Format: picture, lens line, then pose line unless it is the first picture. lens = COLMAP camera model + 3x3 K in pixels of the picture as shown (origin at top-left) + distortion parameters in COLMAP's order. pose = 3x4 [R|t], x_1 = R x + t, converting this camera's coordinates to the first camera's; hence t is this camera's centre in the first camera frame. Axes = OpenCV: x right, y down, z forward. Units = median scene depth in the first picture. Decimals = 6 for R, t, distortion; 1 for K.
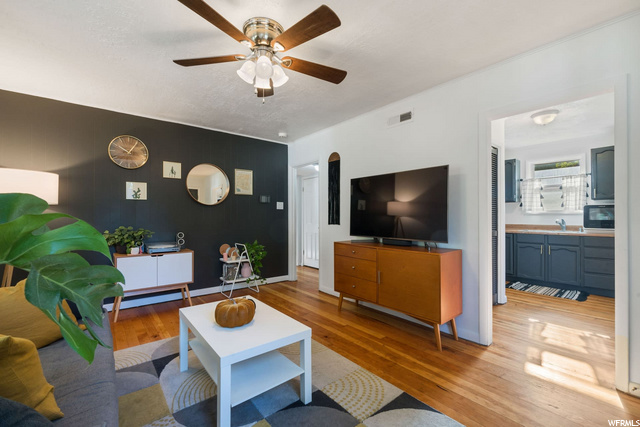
lens RADIAL K [[274.9, 0, 320.0], [0, 274.9, 213.5], [0, 0, 1]] dist [-0.001967, -0.000447]
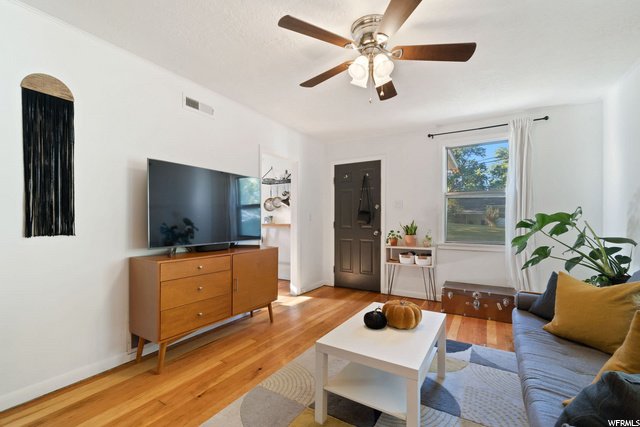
lens RADIAL K [[280.1, 0, 319.6], [0, 280.1, 217.0], [0, 0, 1]] dist [-0.002664, -0.000363]
pose [[-0.320989, 0.007148, 0.947056, -0.681767], [-0.004358, 0.999950, -0.009025, 0.014603], [-0.947073, -0.007024, -0.320942, 0.936631]]
